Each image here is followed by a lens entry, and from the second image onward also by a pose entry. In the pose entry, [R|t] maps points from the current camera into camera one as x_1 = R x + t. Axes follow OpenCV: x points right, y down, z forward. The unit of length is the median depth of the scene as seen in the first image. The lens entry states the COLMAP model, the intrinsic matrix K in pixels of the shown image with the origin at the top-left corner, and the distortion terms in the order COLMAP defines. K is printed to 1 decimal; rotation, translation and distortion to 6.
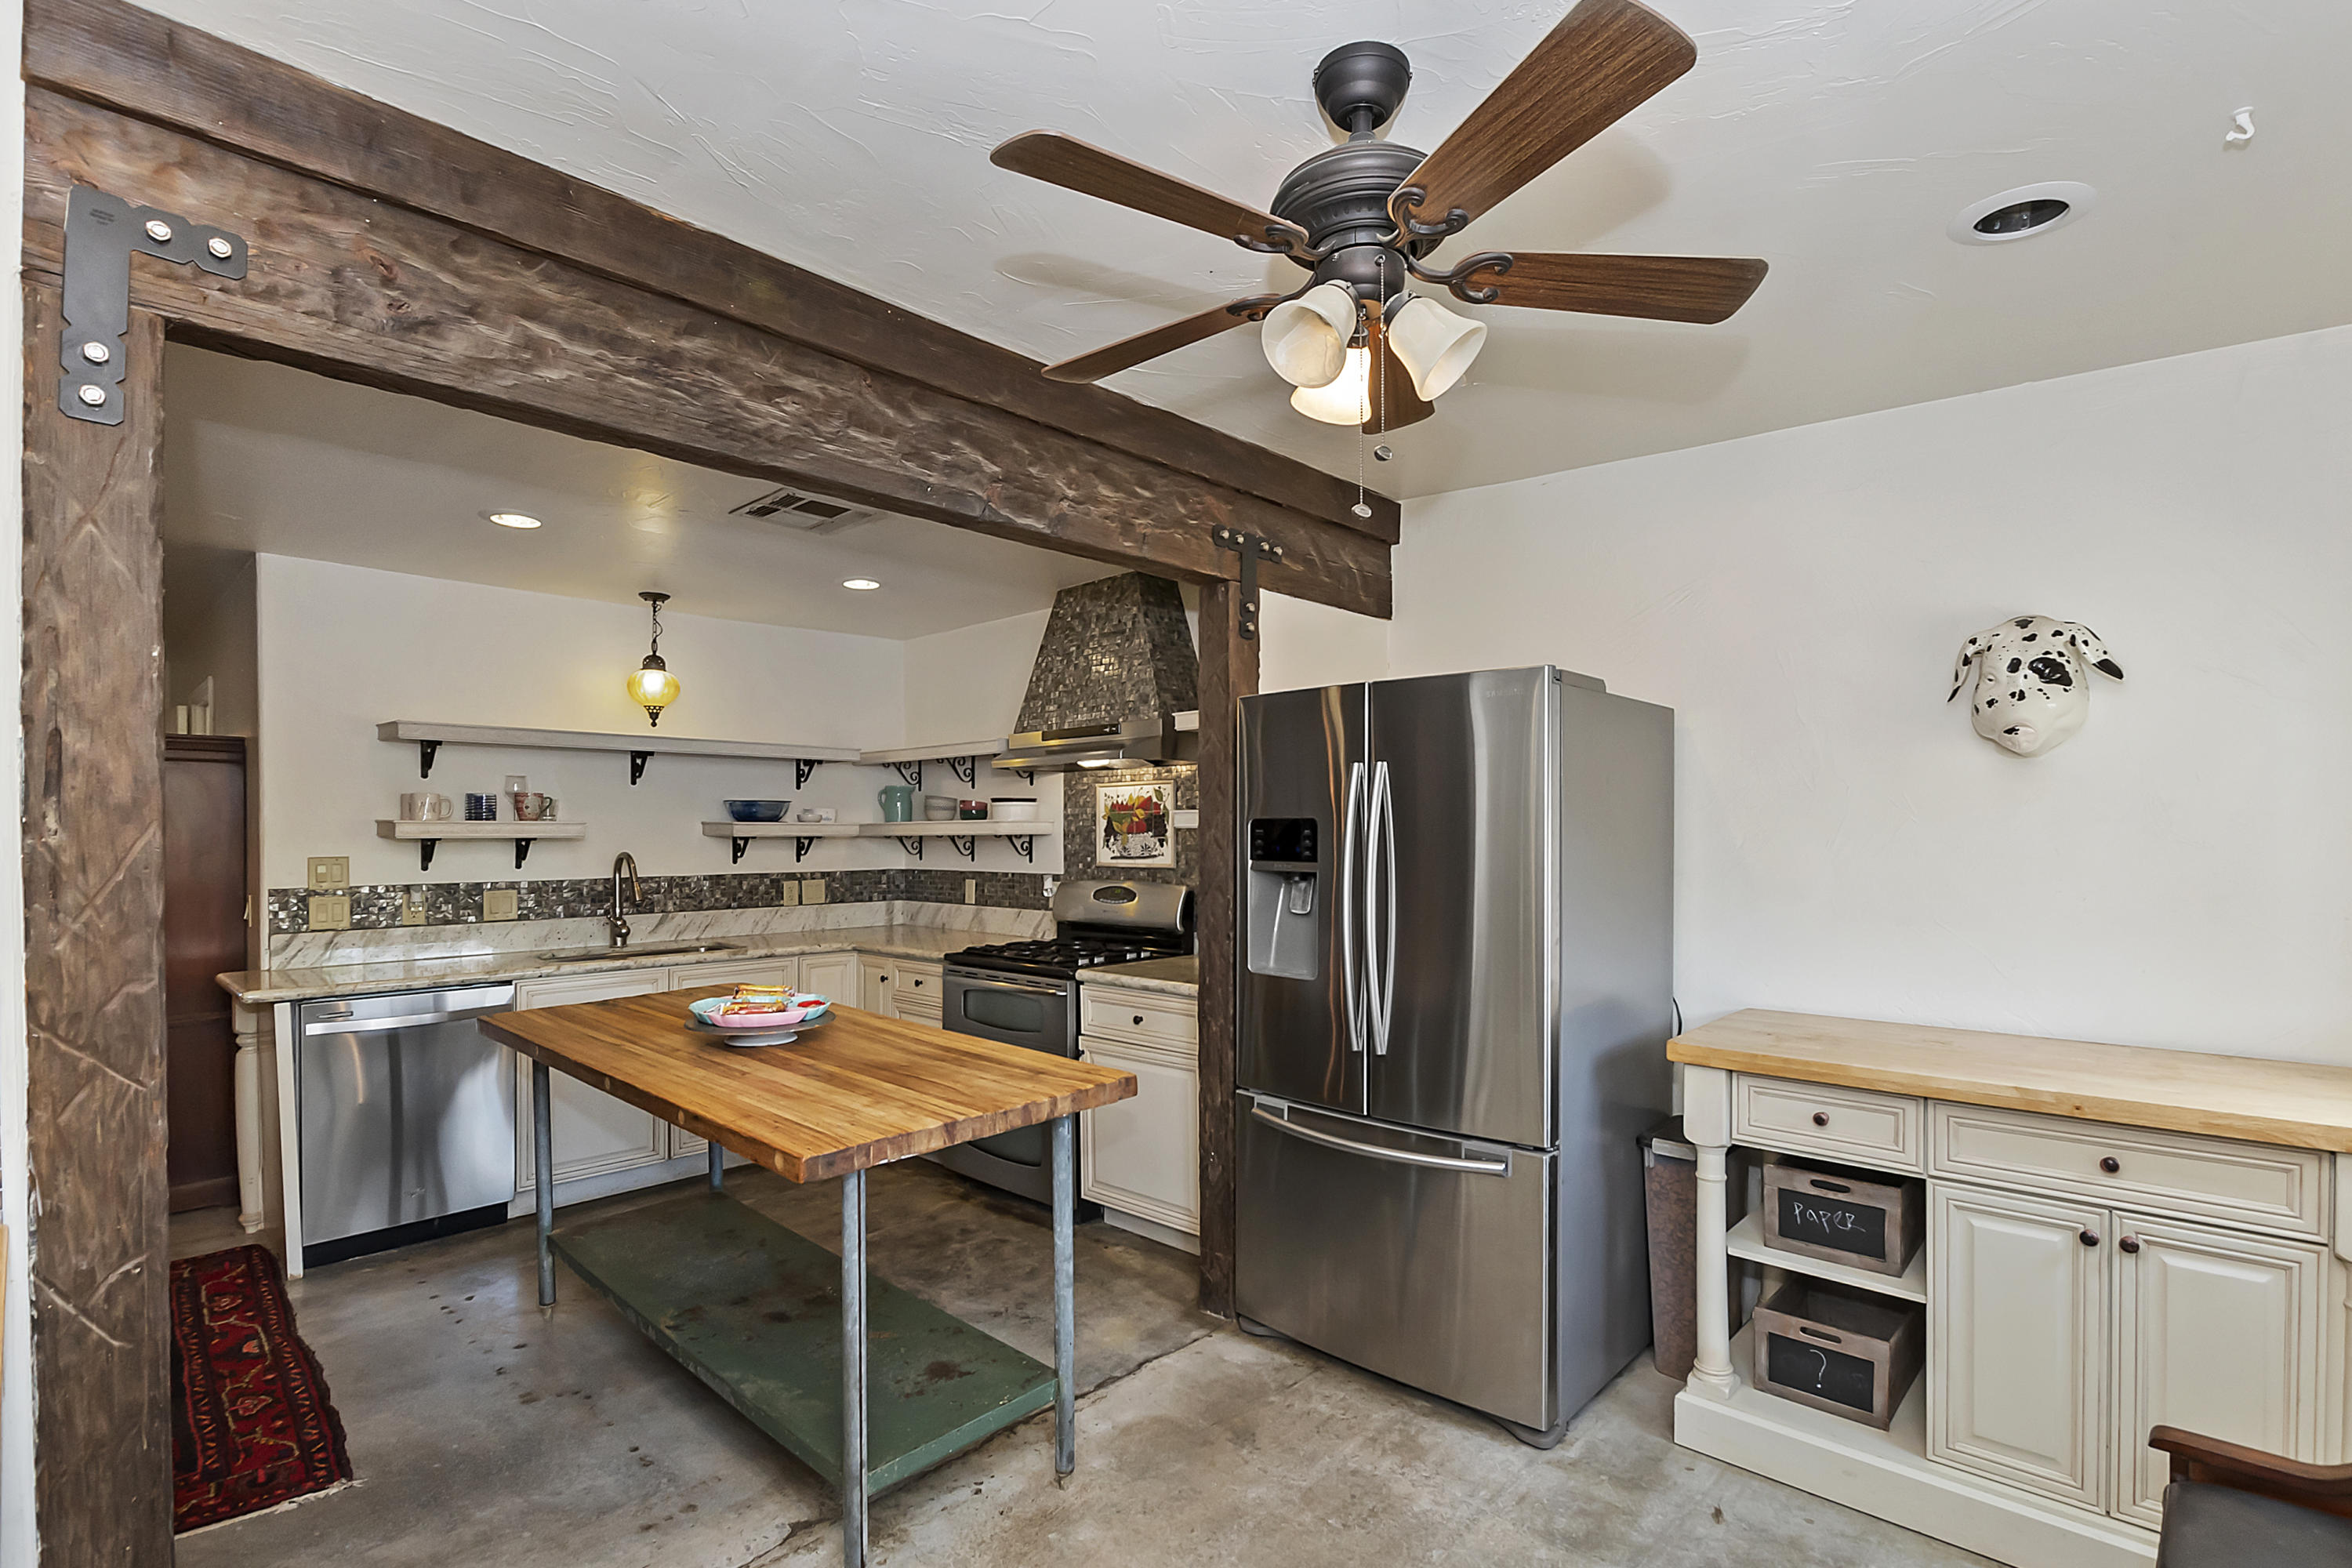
lens RADIAL K [[1062.4, 0, 1142.6], [0, 1062.4, 843.9], [0, 0, 1]] dist [0.000374, -0.001704]
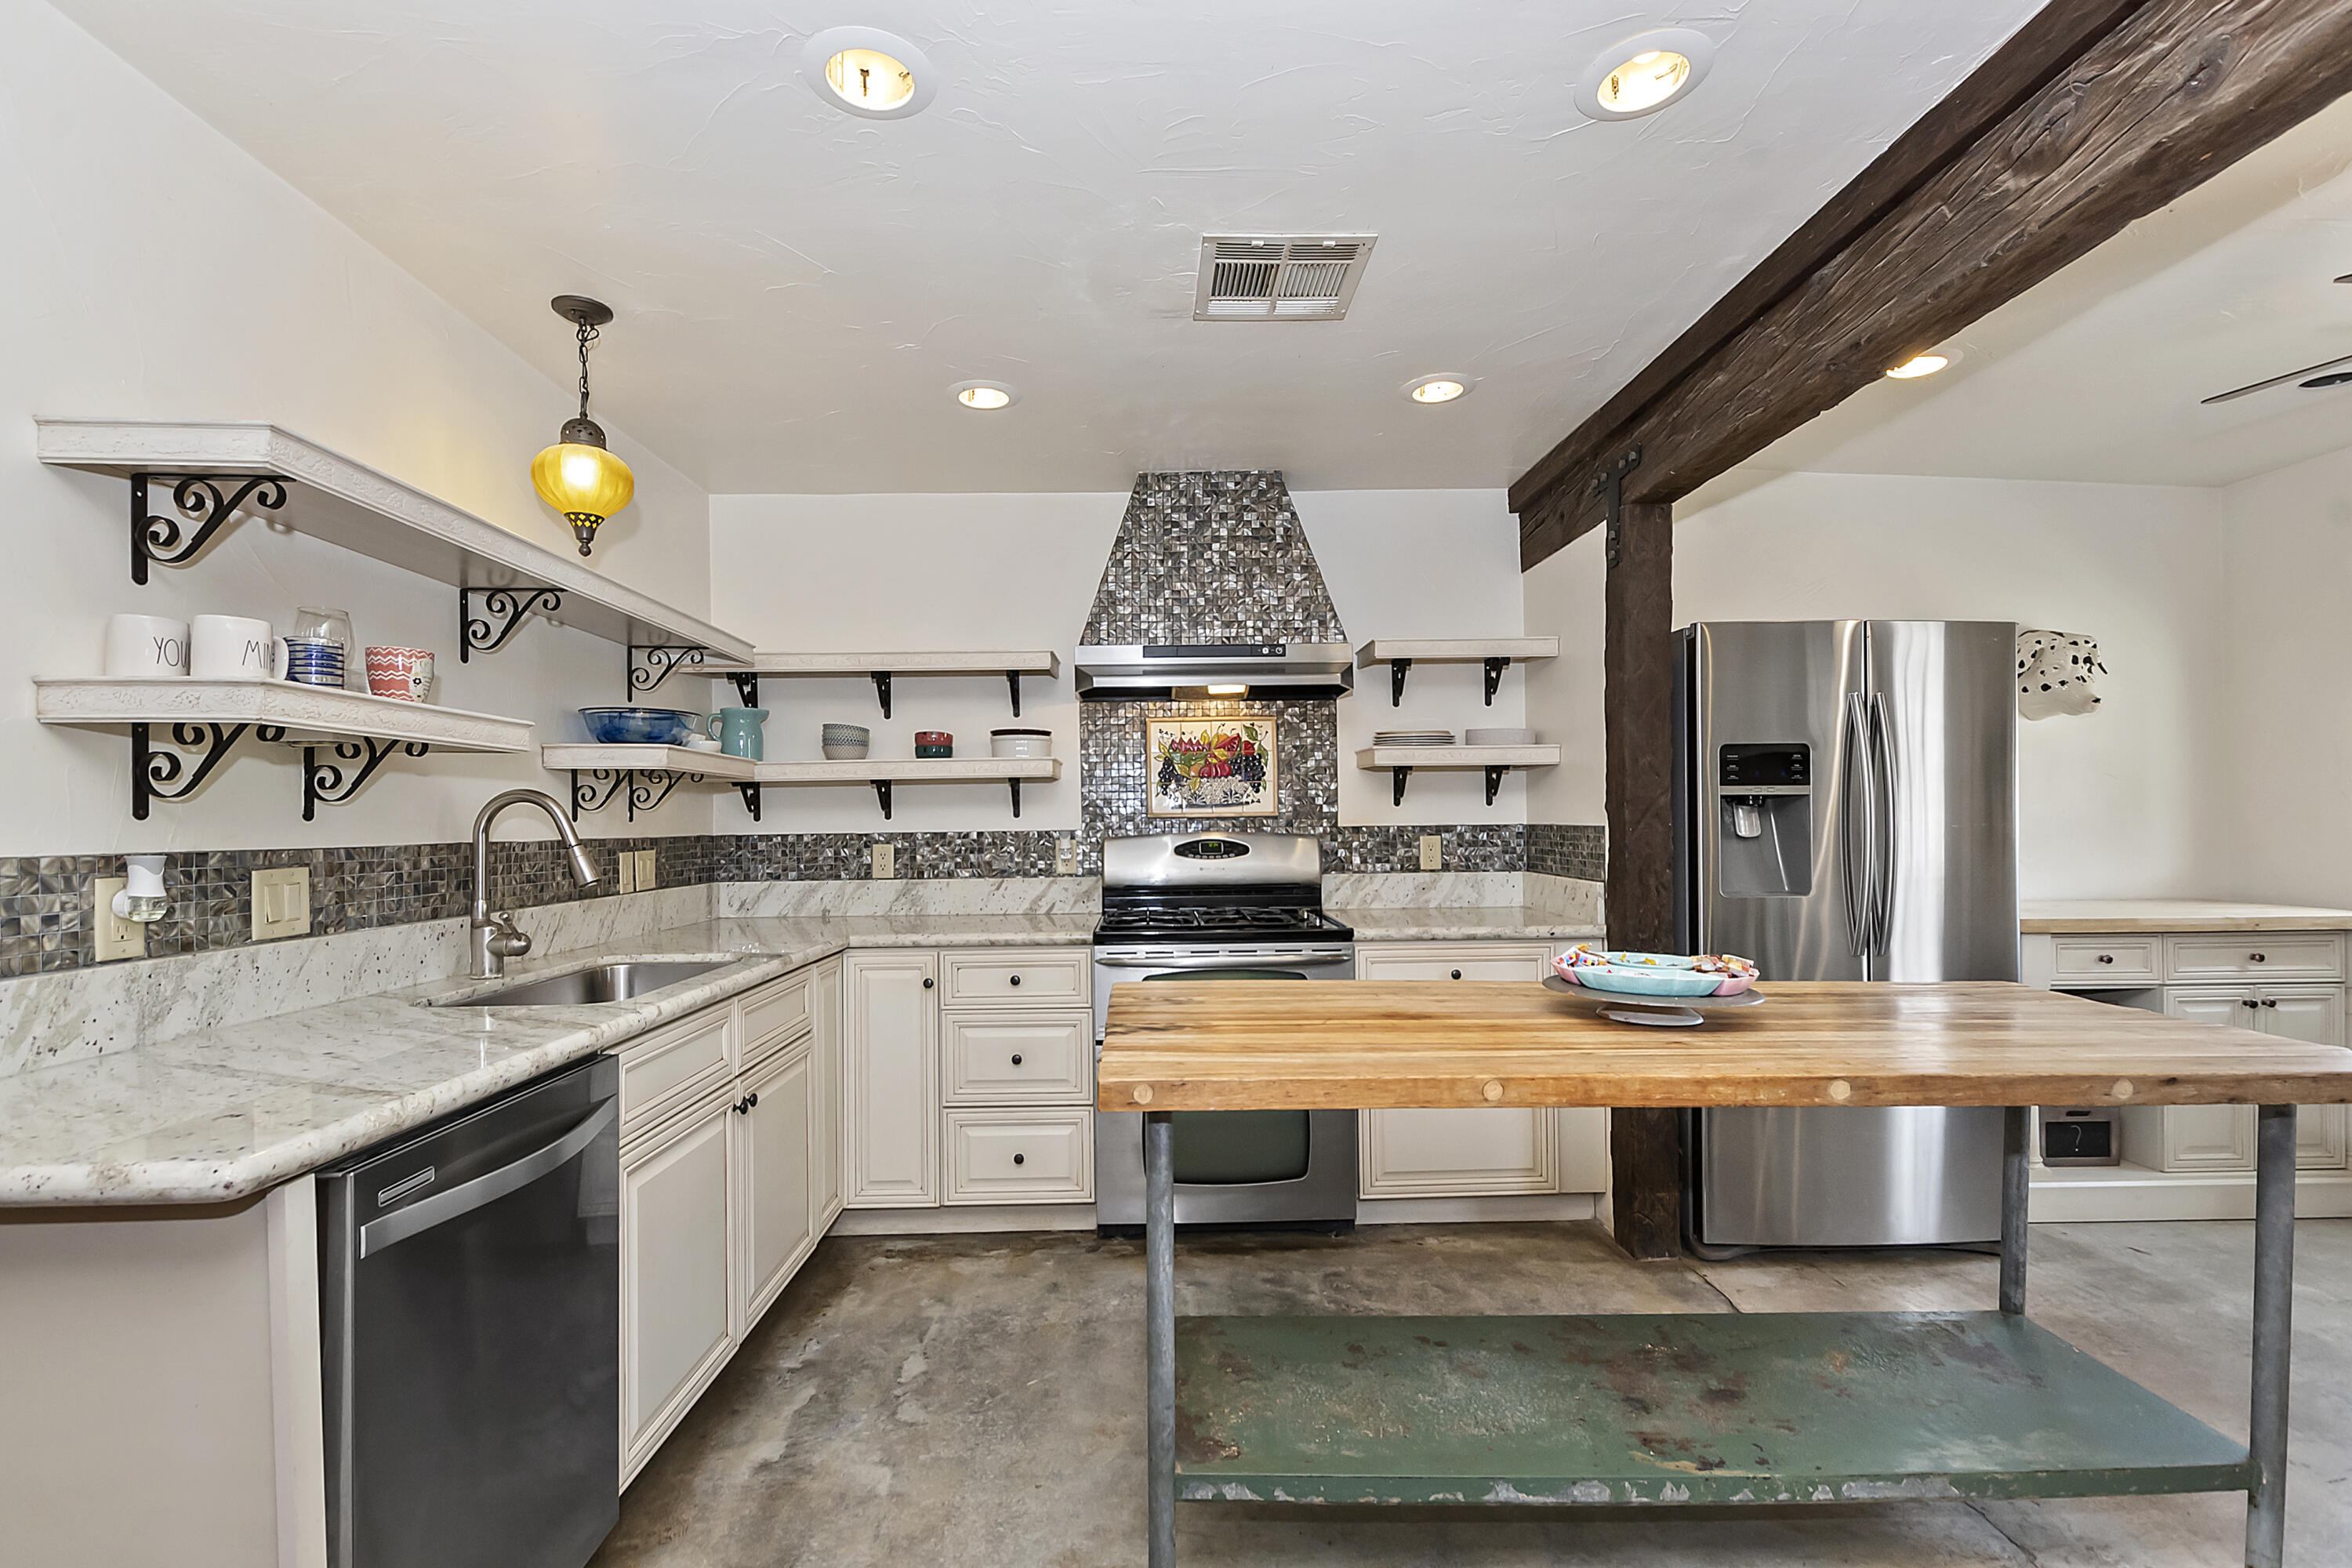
lens RADIAL K [[1062.4, 0, 1157.8], [0, 1062.4, 823.8], [0, 0, 1]] dist [0.000374, -0.001704]
pose [[0.714816, -0.005311, 0.699292, -0.638712], [0.015038, 0.999857, -0.007779, 0.033650], [-0.699151, 0.016077, 0.714793, 0.427244]]
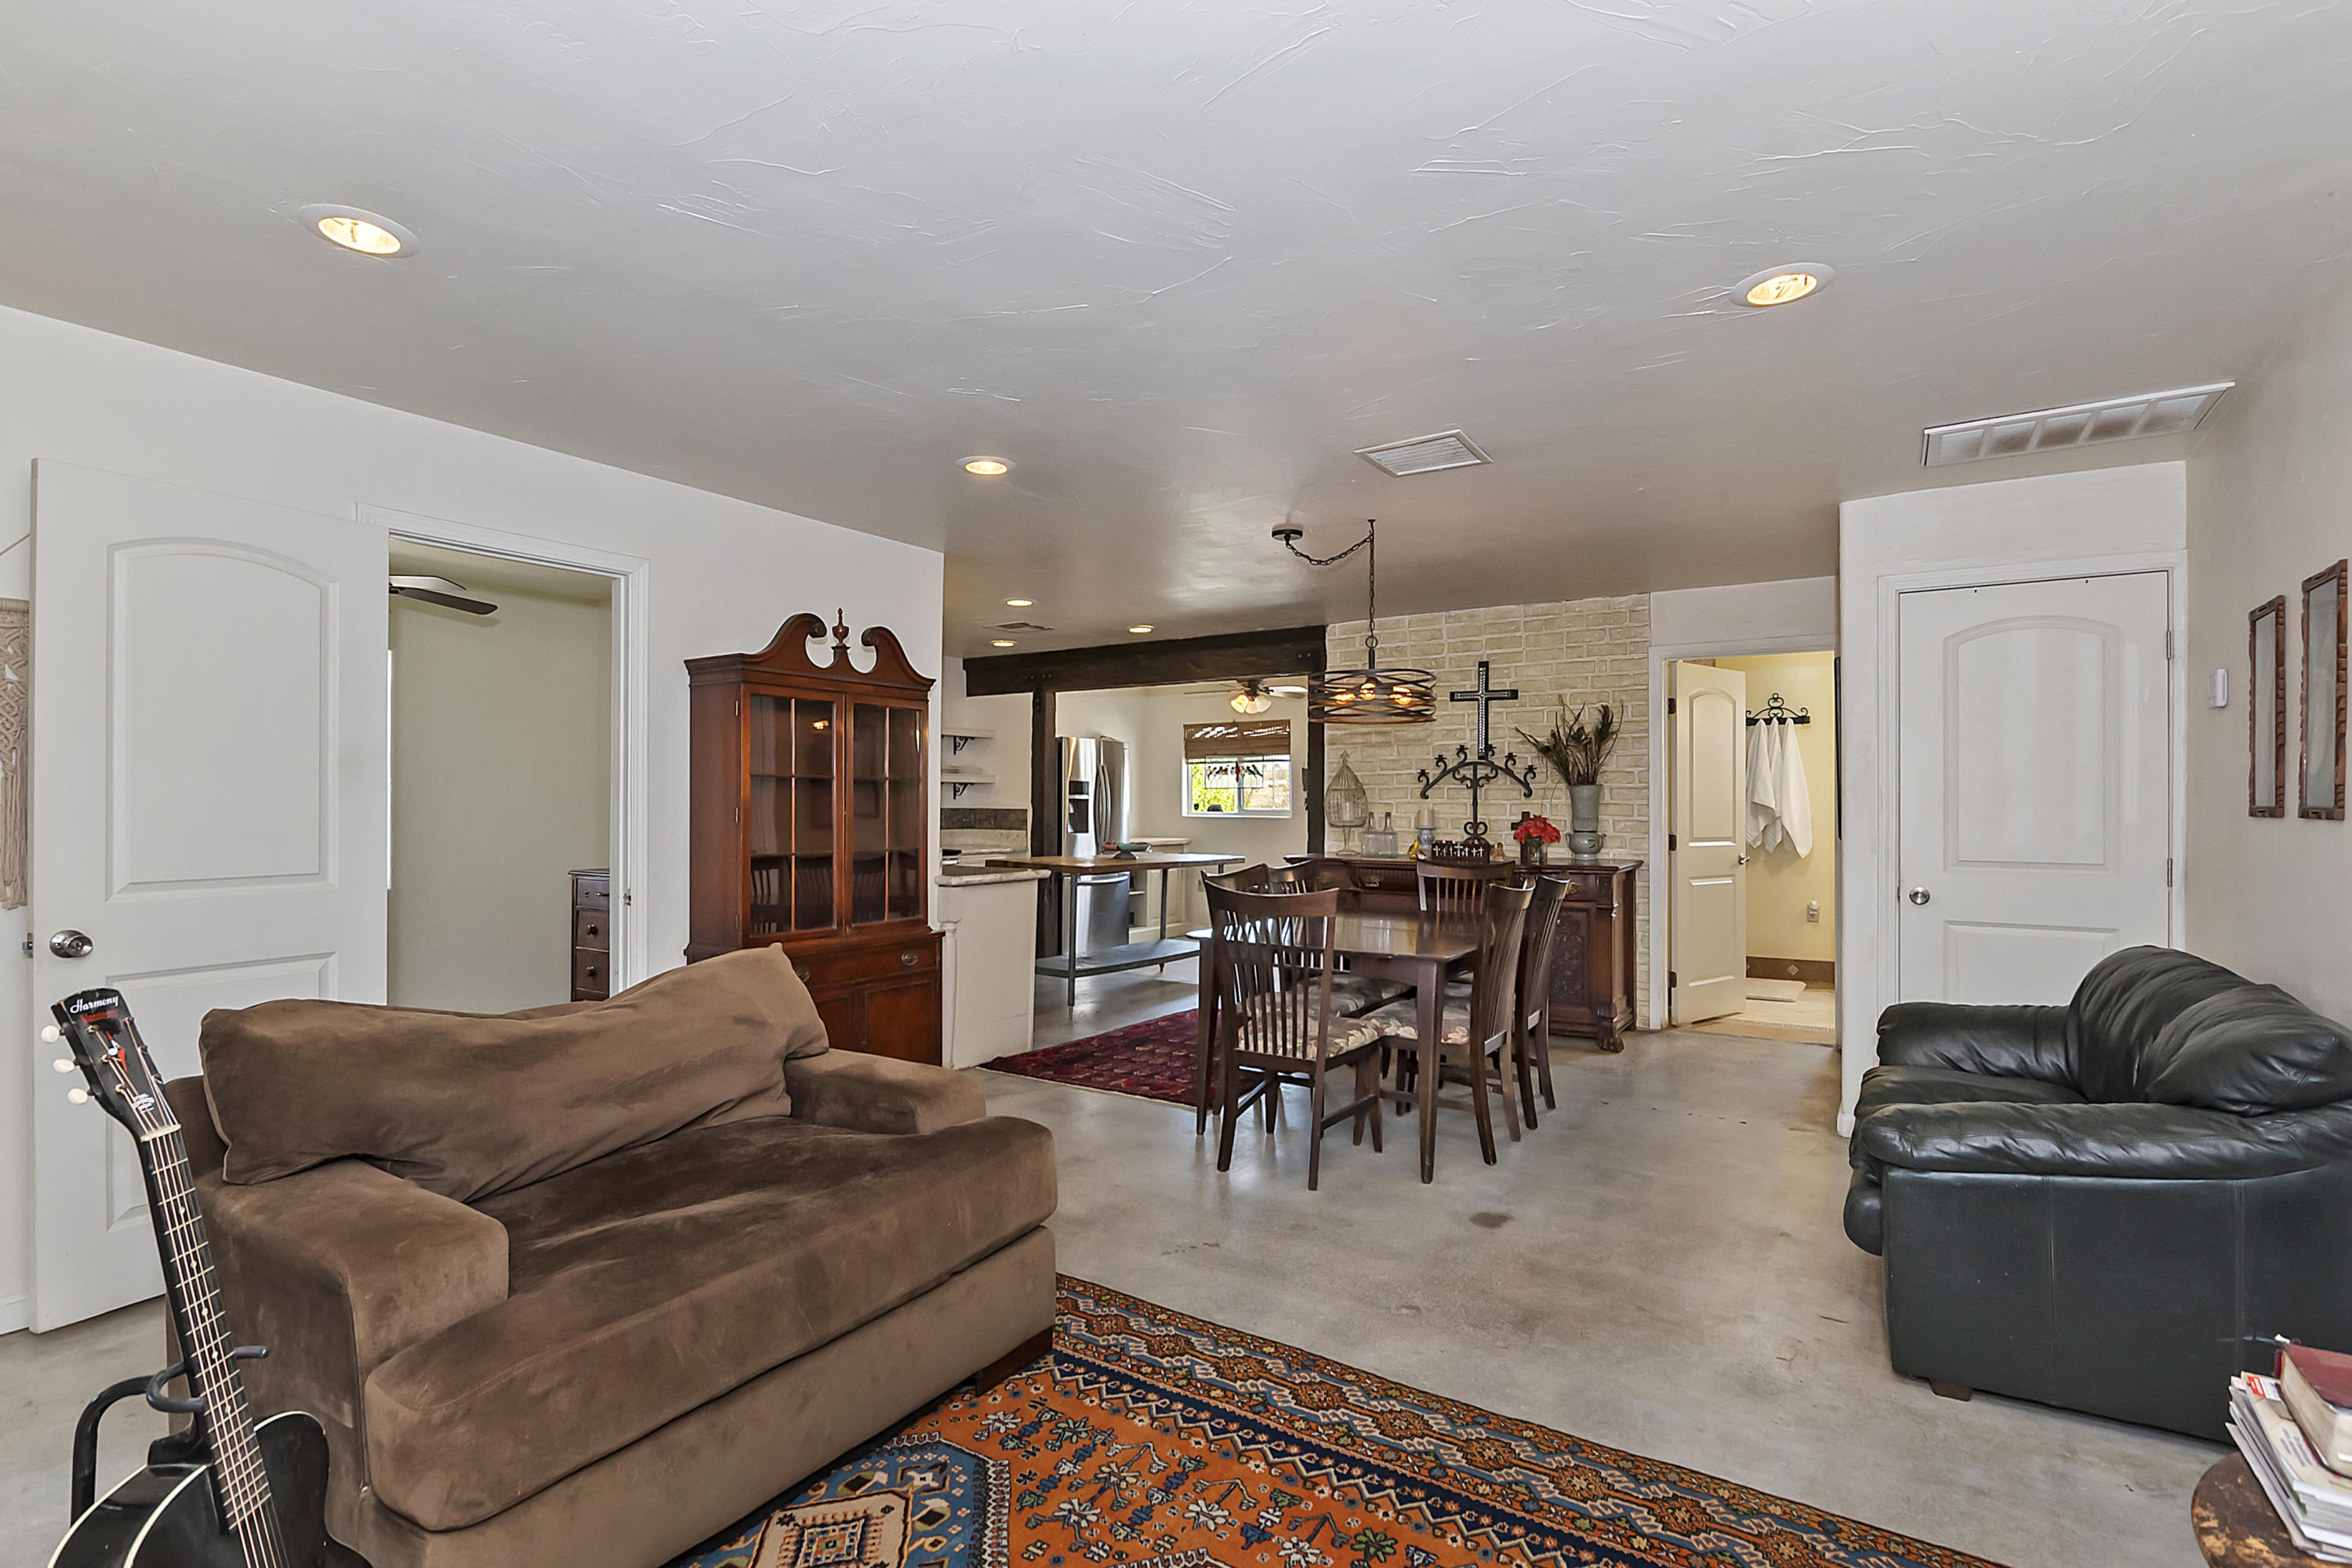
lens RADIAL K [[1062.4, 0, 1218.5], [0, 1062.4, 807.0], [0, 0, 1]] dist [0.000374, -0.001704]
pose [[-0.197147, 0.000554, 0.980374, -1.824946], [0.009849, 0.999950, 0.001416, 0.031678], [-0.980324, 0.009935, -0.197143, 0.765913]]
